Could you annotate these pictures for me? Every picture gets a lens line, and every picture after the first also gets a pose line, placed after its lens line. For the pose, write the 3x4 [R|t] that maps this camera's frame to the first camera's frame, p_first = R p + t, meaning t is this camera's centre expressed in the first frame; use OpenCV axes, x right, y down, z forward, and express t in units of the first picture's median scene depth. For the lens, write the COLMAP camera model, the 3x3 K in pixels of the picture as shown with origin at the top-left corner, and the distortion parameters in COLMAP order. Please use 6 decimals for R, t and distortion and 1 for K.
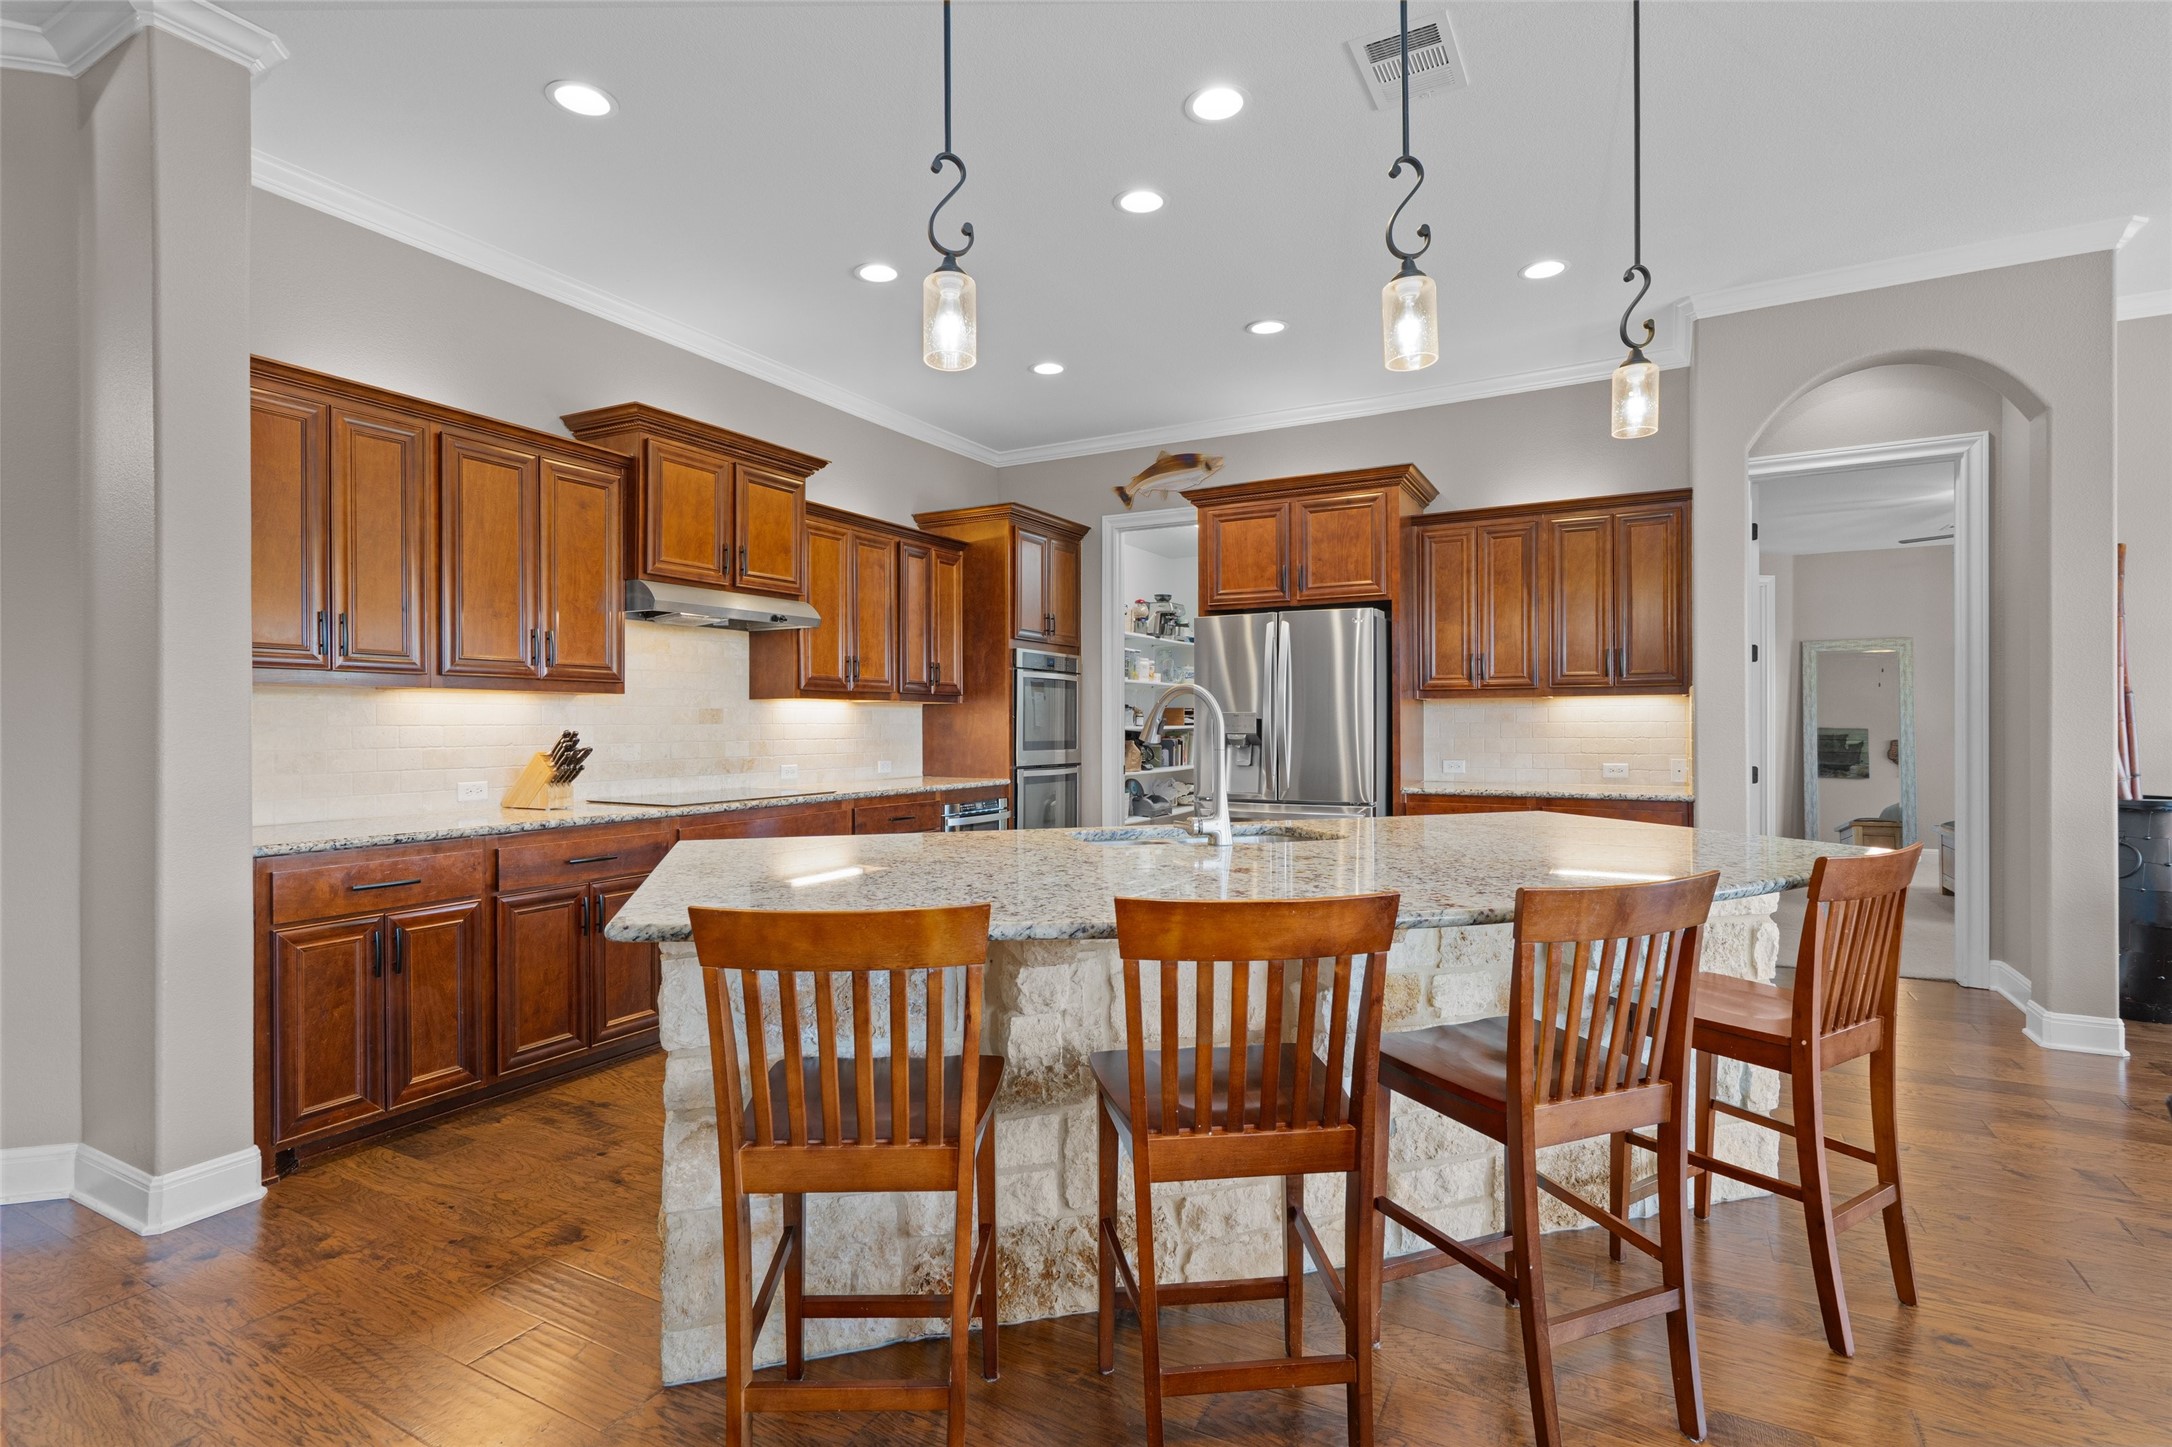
lens RADIAL K [[1037.4, 0, 1079.9], [0, 1037.4, 729.7], [0, 0, 1]] dist [-0.001800, 0.002421]
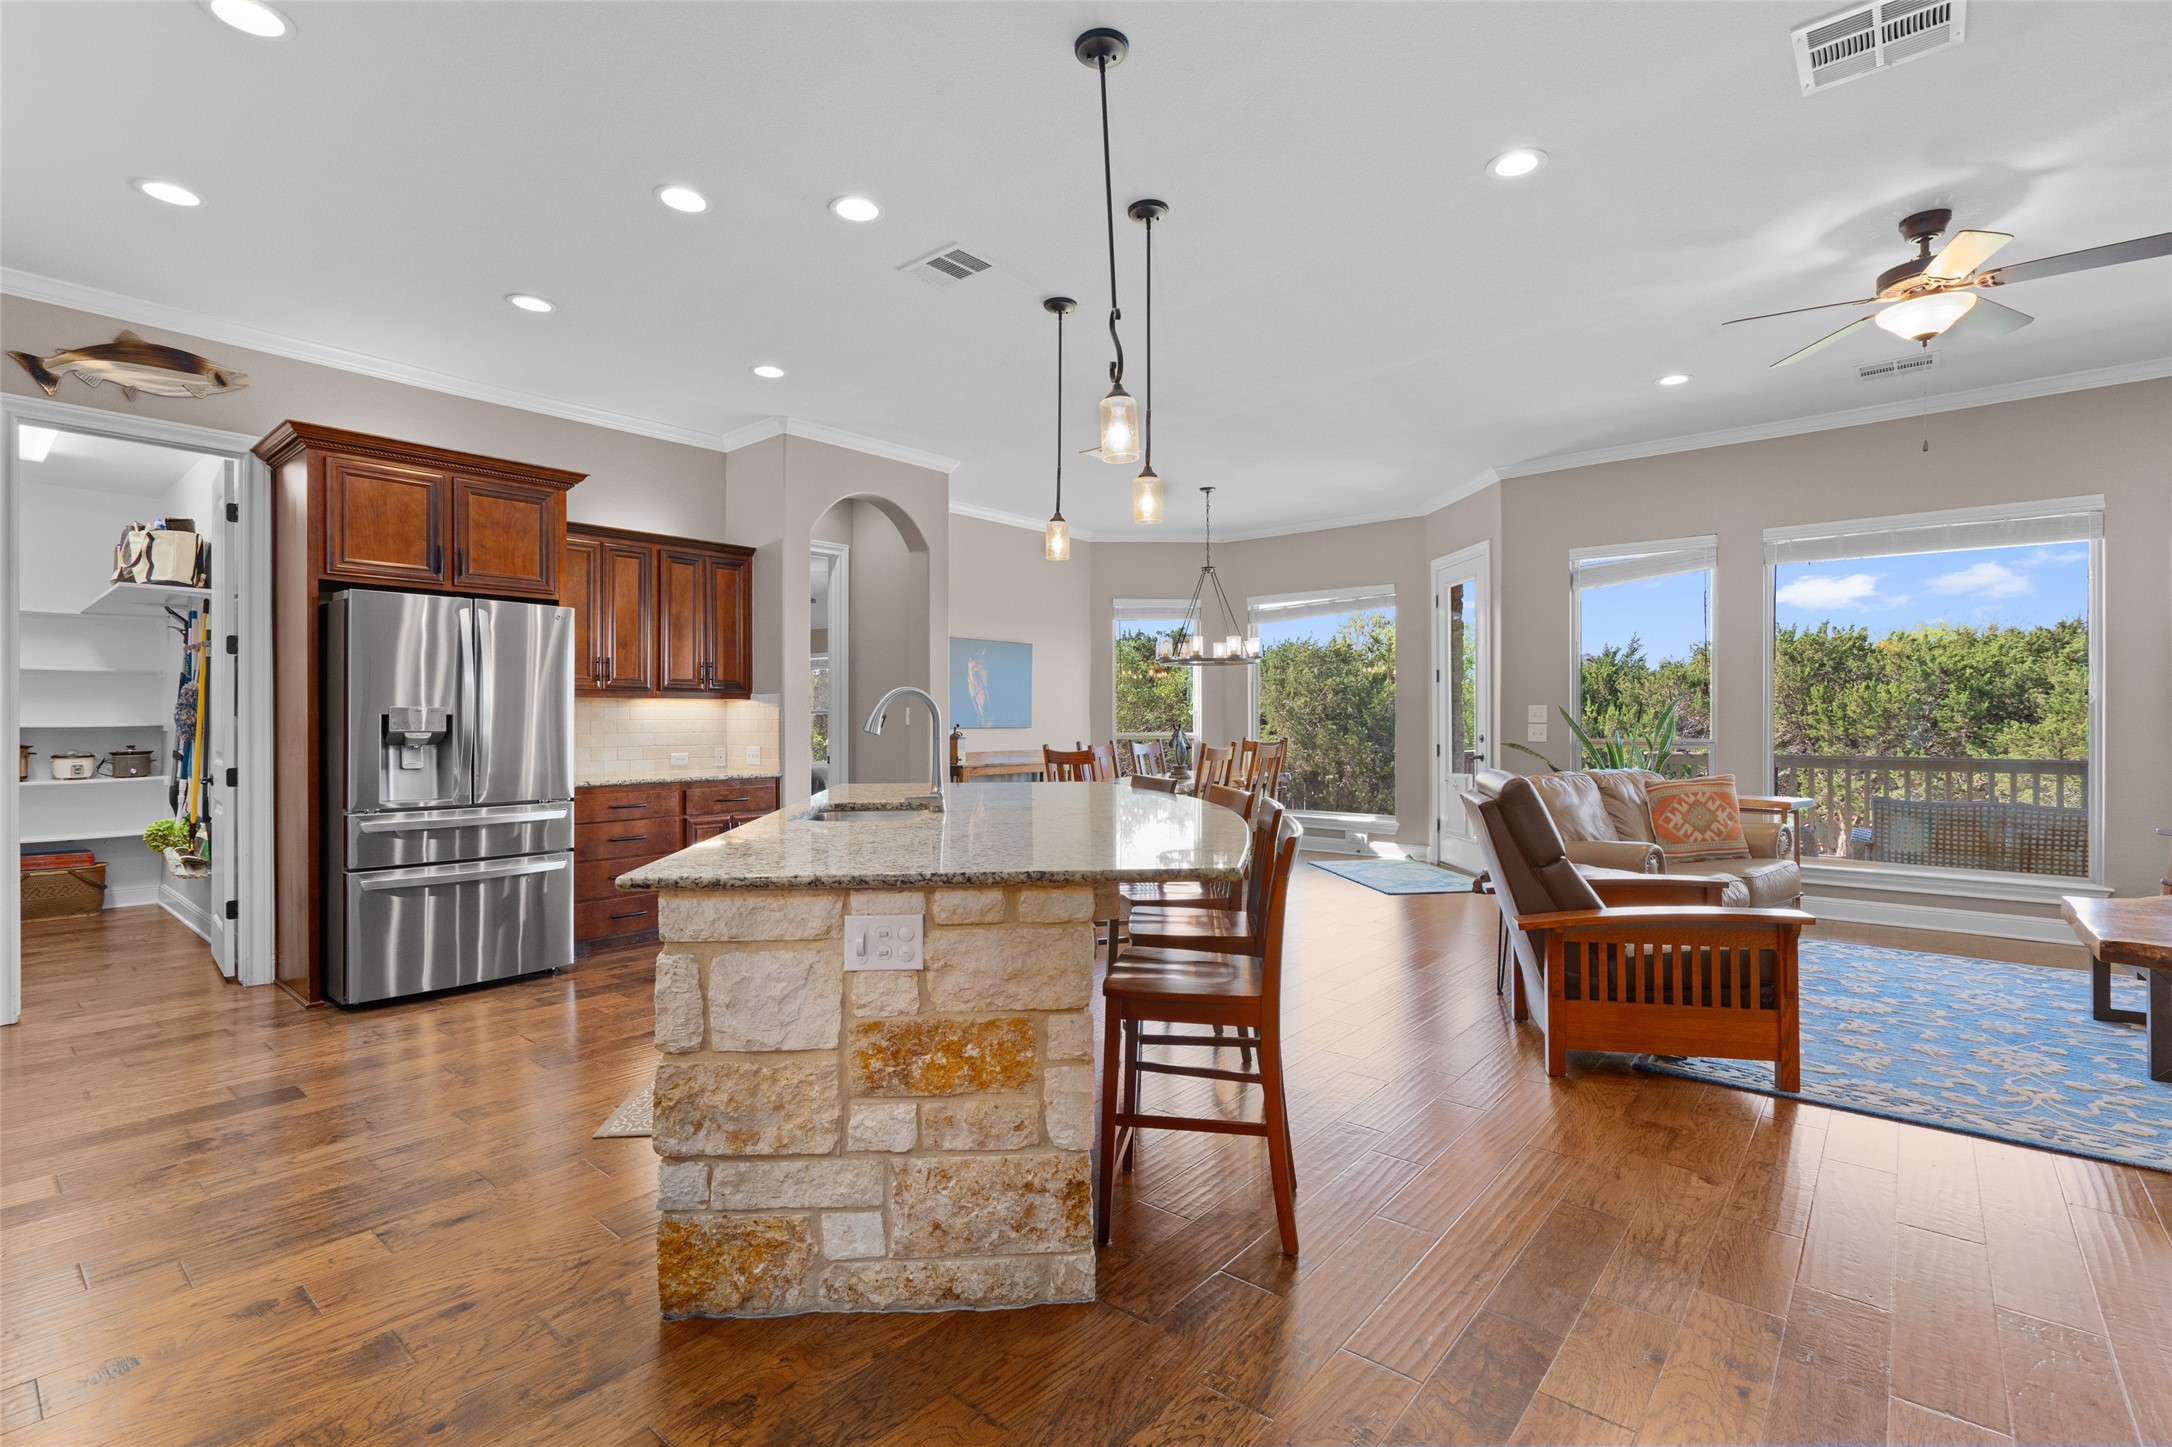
lens RADIAL K [[1037.4, 0, 1039.9], [0, 1037.4, 715.8], [0, 0, 1]] dist [-0.001800, 0.002421]
pose [[0.197130, 0.005732, 0.980361, -0.887781], [0.007378, 0.999946, -0.007330, 0.000032], [-0.980350, 0.008678, 0.197077, 0.486668]]
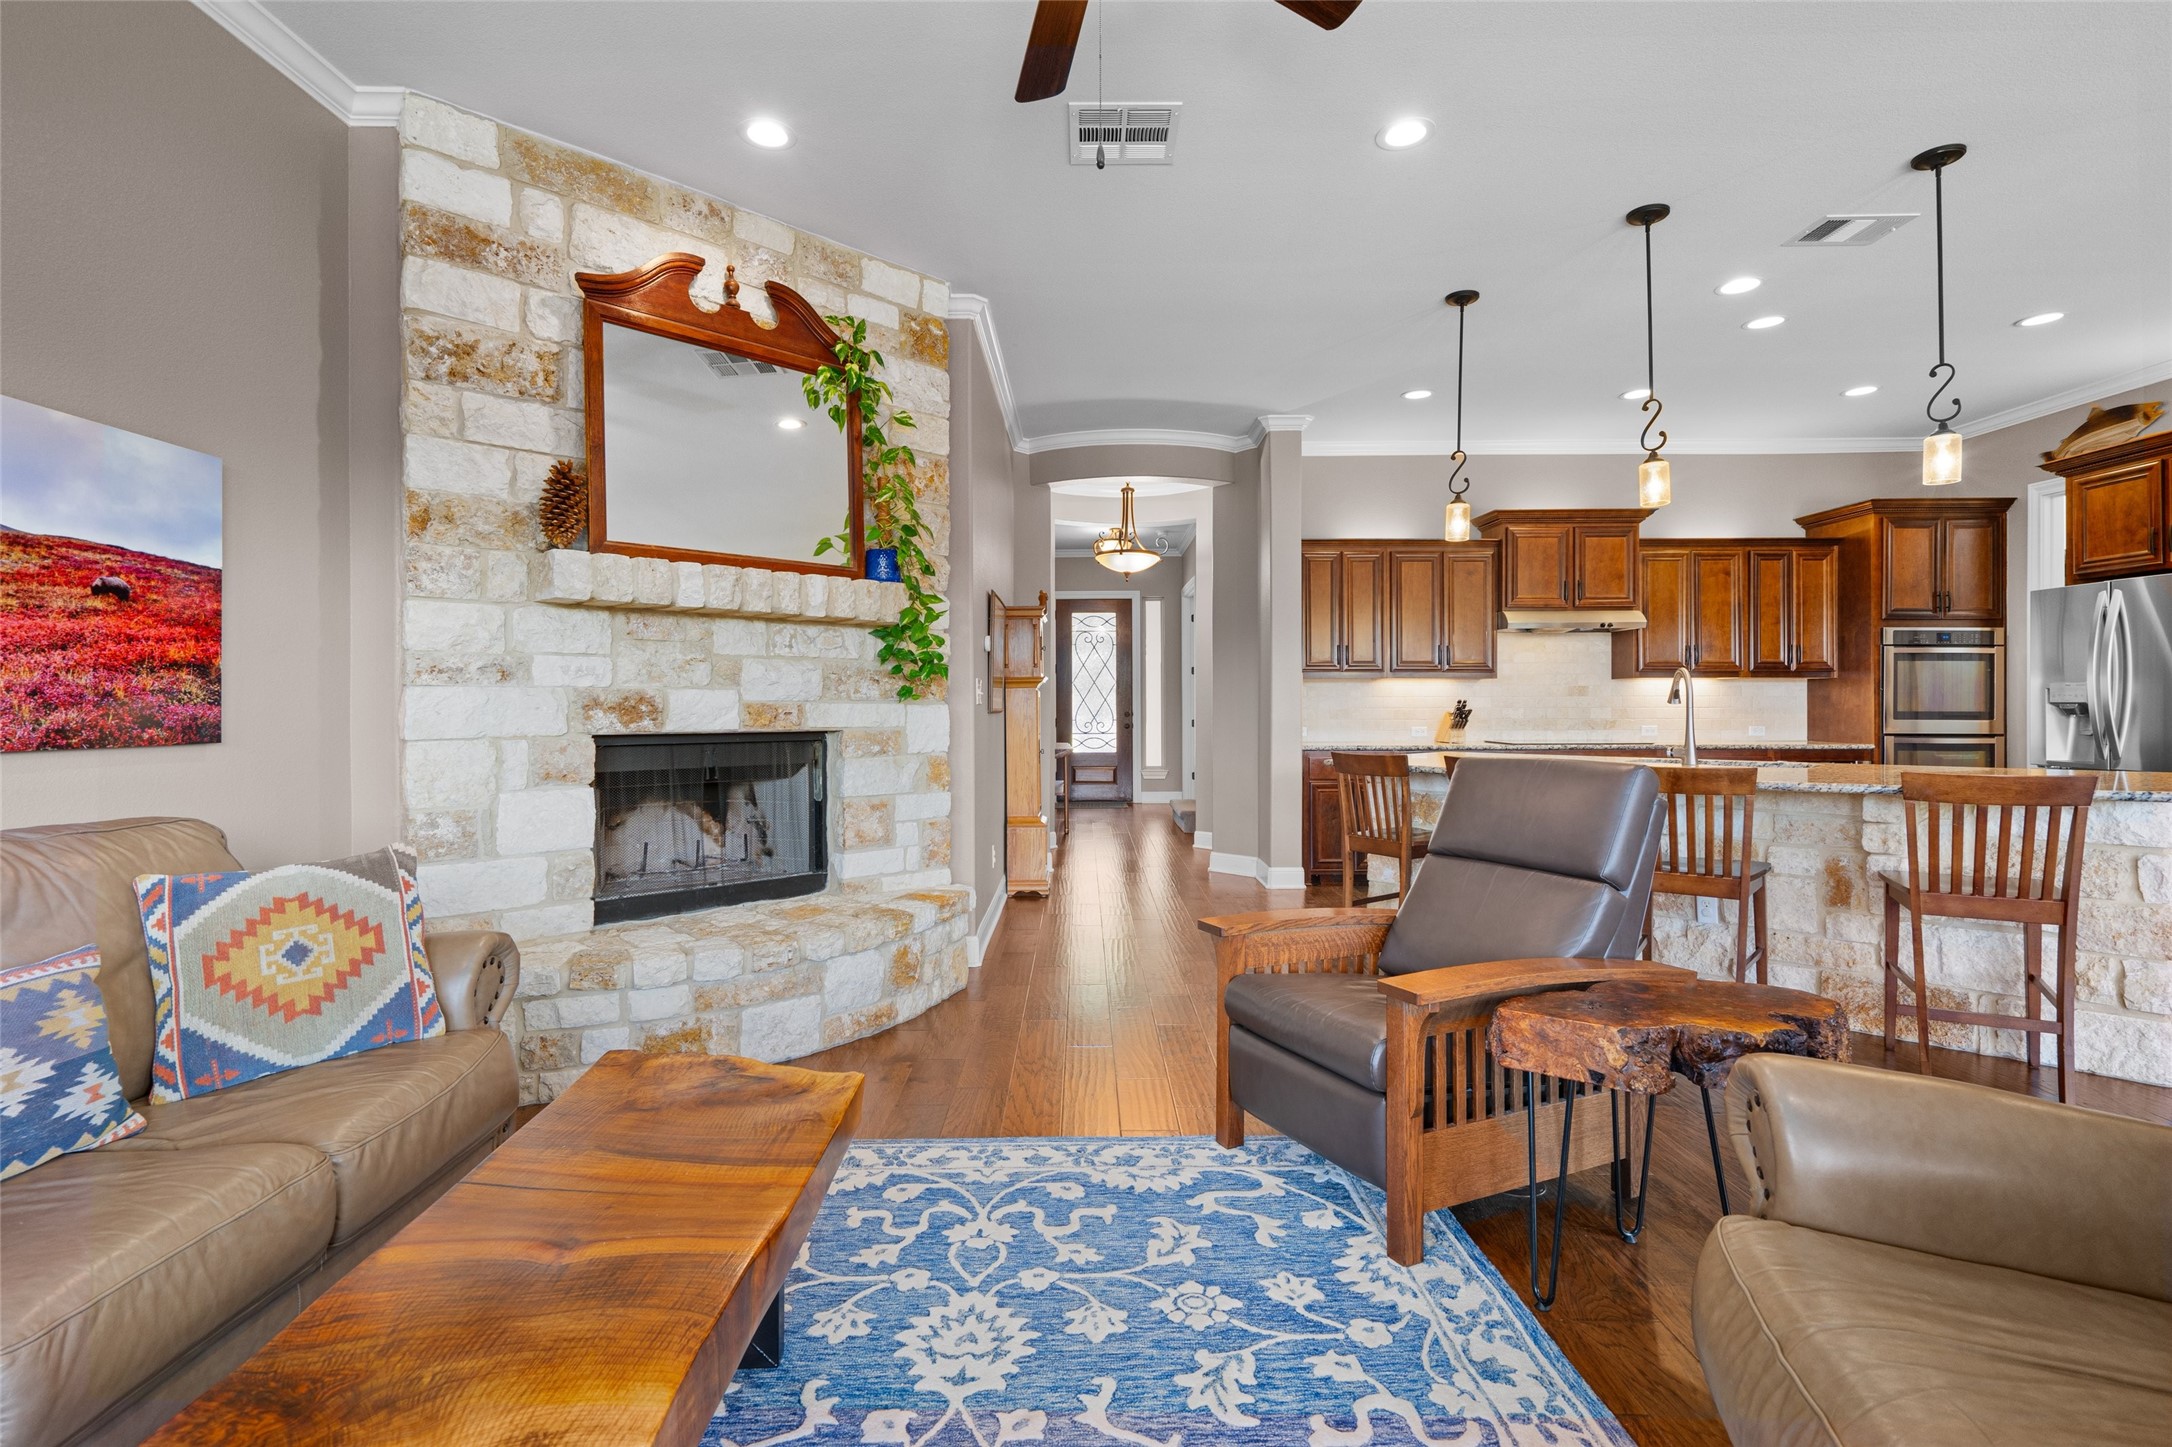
lens RADIAL K [[1037.4, 0, 1085.5], [0, 1037.4, 712.0], [0, 0, 1]] dist [-0.001800, 0.002421]
pose [[0.482416, 0.008032, -0.875905, 0.862758], [-0.005576, 0.999966, 0.006099, 0.017381], [0.875925, 0.001941, 0.482444, -0.494267]]
